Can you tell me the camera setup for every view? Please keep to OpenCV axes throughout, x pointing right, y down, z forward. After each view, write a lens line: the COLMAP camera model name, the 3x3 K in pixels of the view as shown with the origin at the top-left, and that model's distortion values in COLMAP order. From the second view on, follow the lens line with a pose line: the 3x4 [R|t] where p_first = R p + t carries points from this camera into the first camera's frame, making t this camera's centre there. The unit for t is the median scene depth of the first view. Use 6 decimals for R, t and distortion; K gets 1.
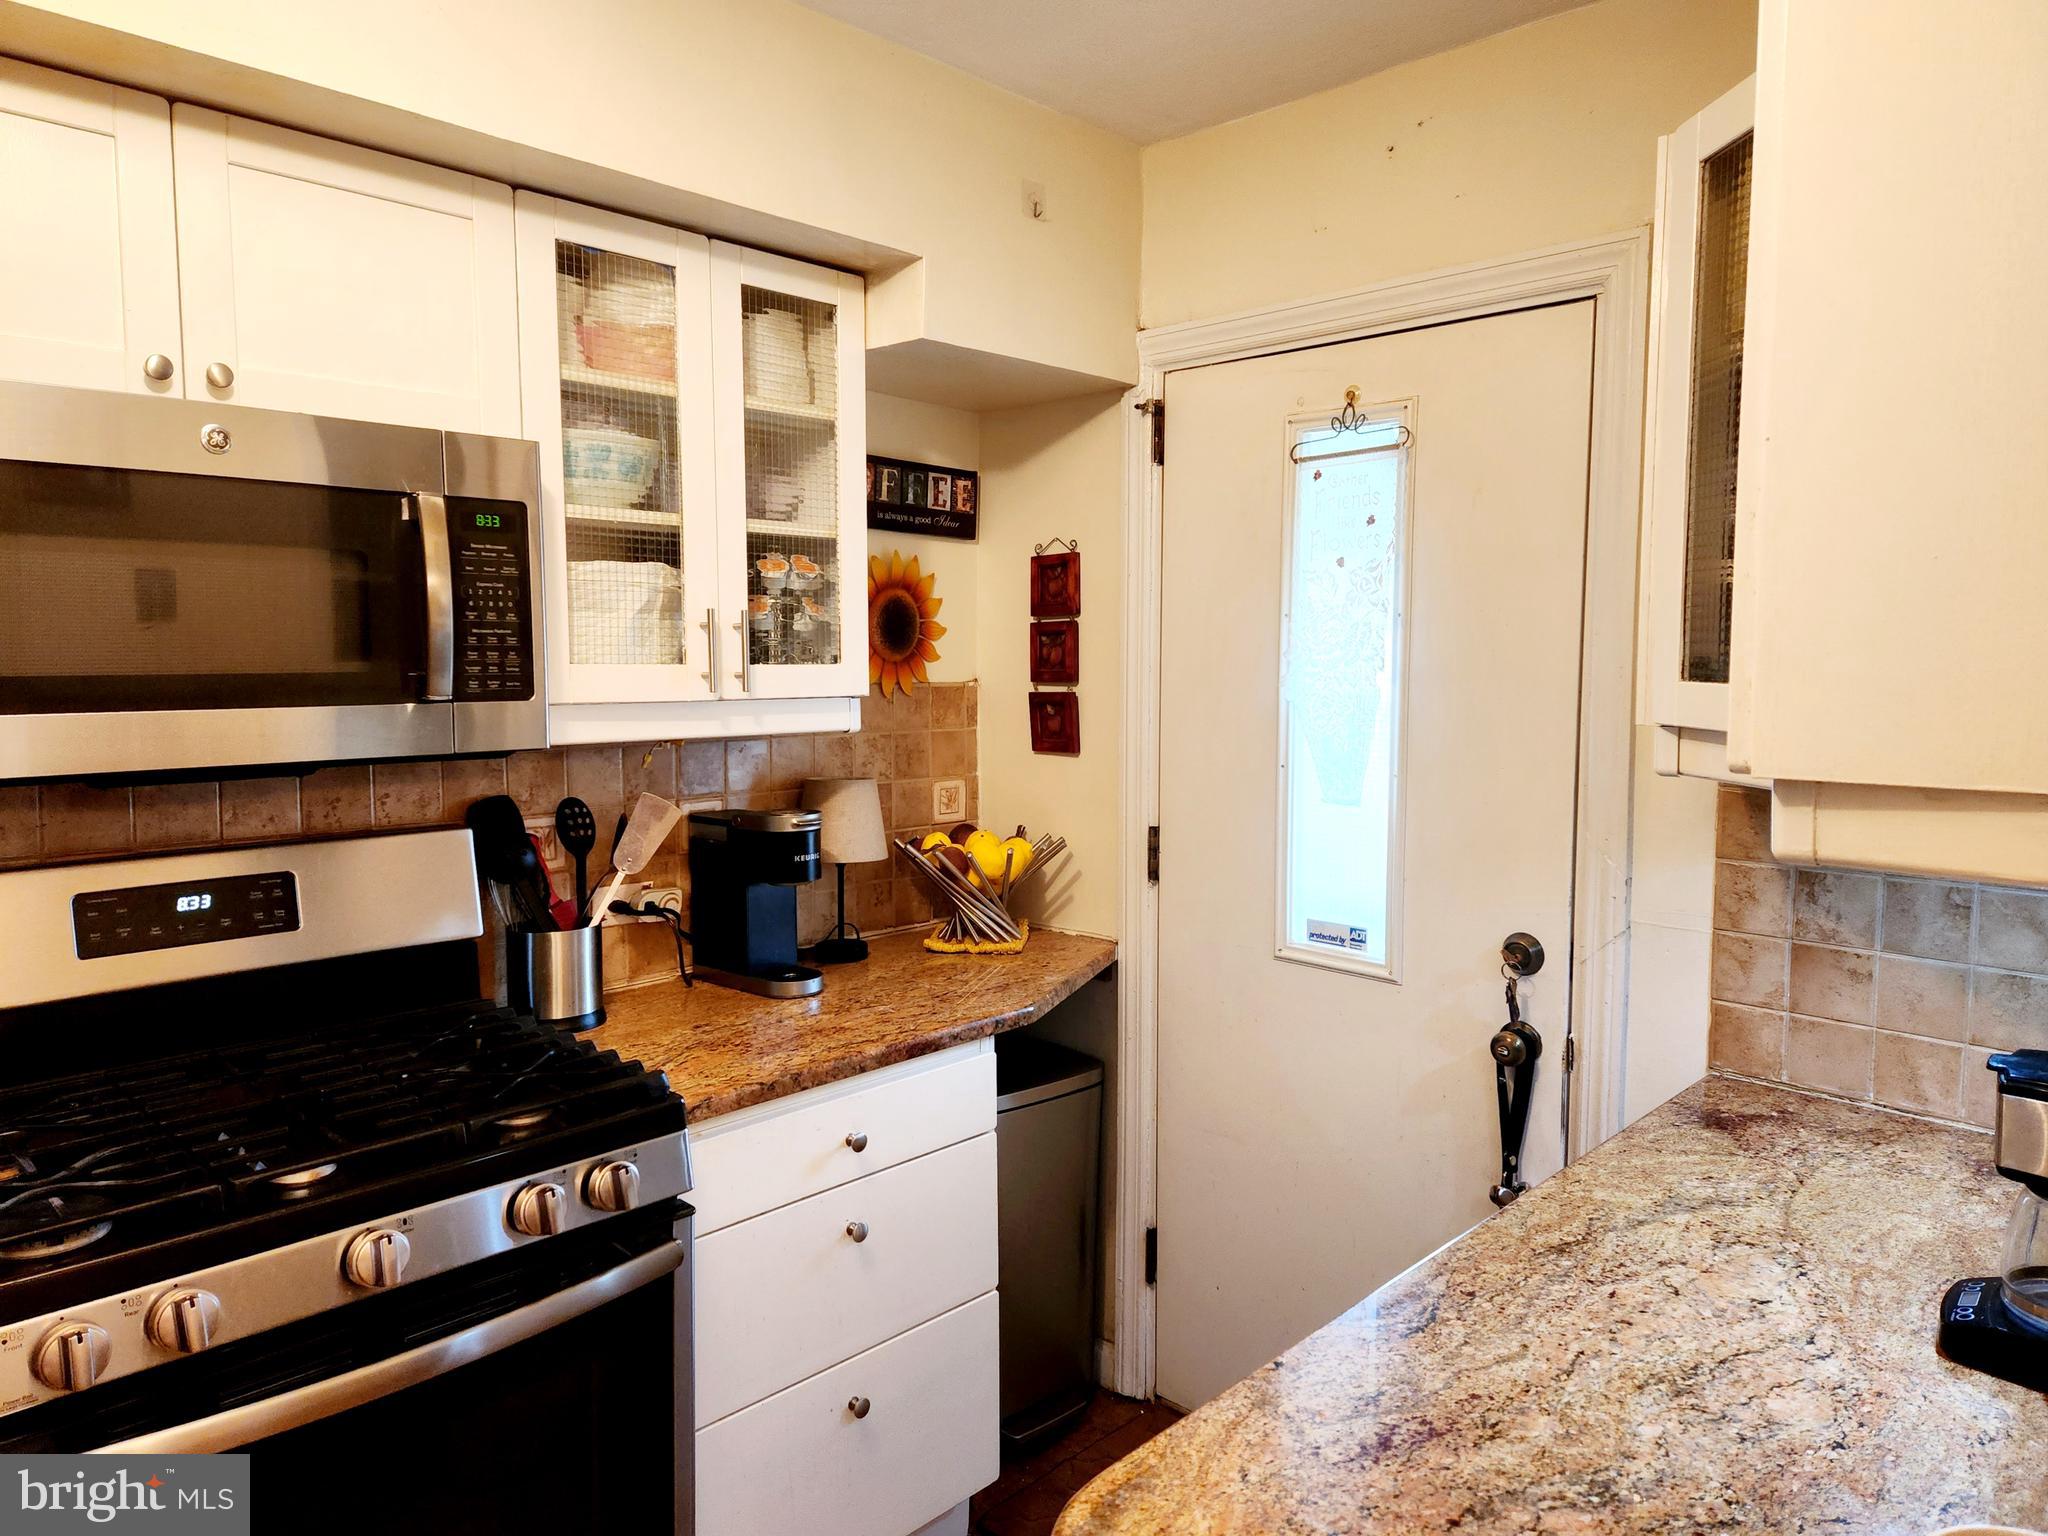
lens RADIAL K [[1358.7, 0, 946.8], [0, 1358.7, 758.3], [0, 0, 1]] dist [0.065776, -0.042901]
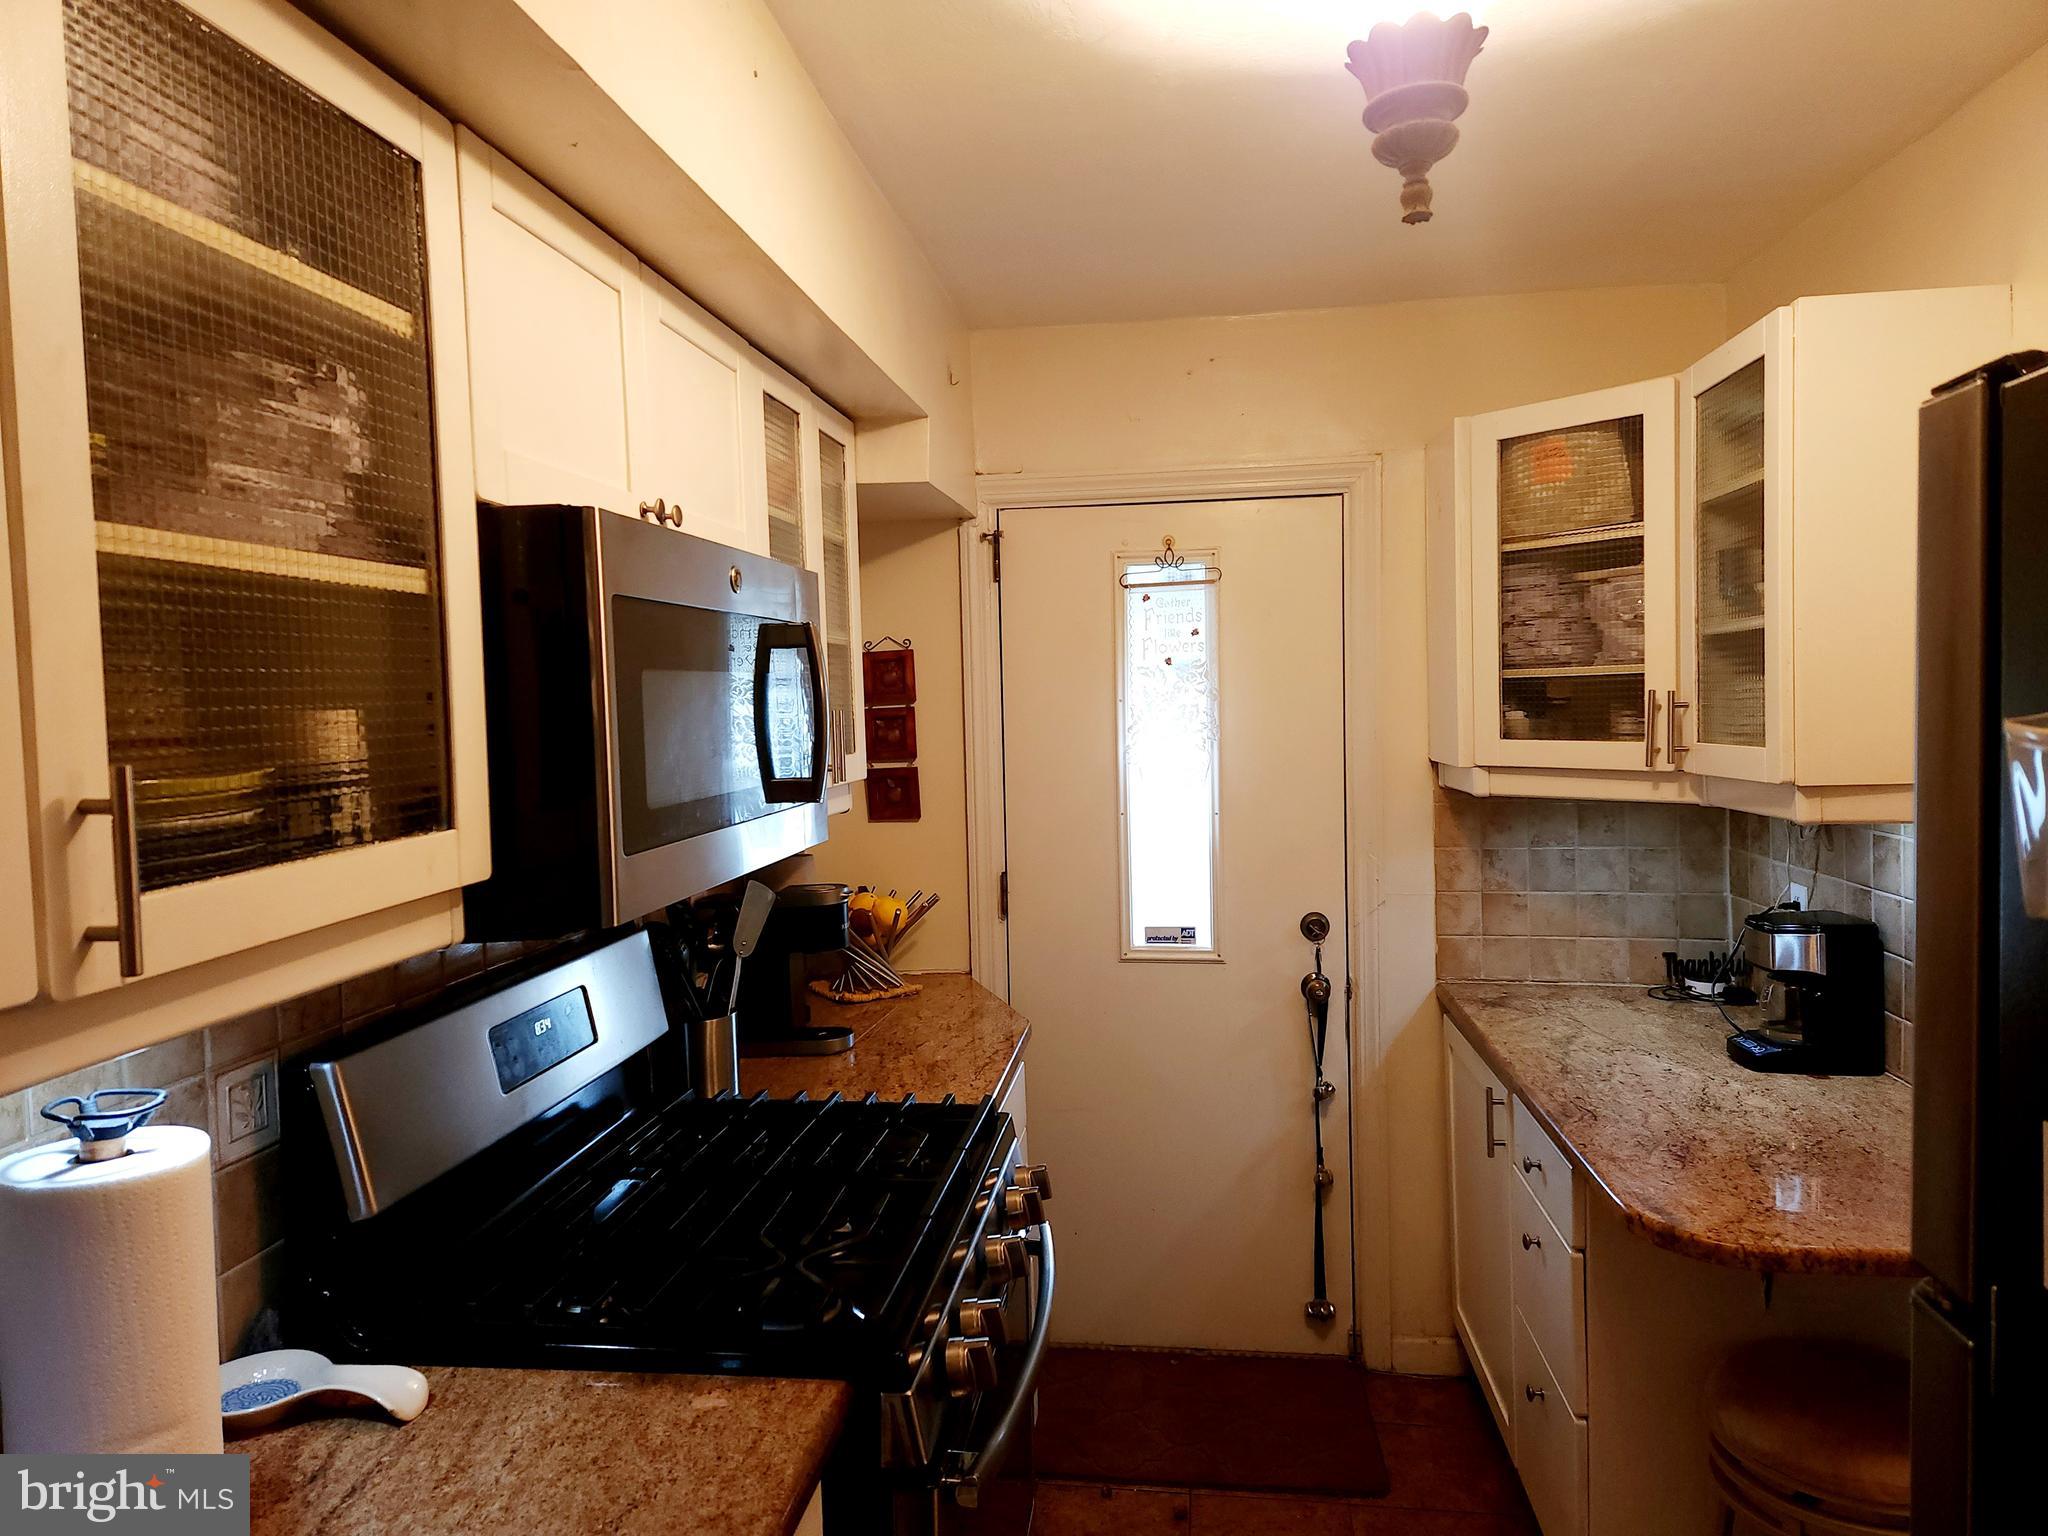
lens RADIAL K [[1358.7, 0, 1010.1], [0, 1358.7, 757.6], [0, 0, 1]] dist [0.065776, -0.042901]
pose [[0.806897, -0.051306, 0.588460, -0.667030], [0.077944, 0.996758, -0.019974, -0.033356], [-0.585527, 0.061984, 0.808280, -0.004456]]
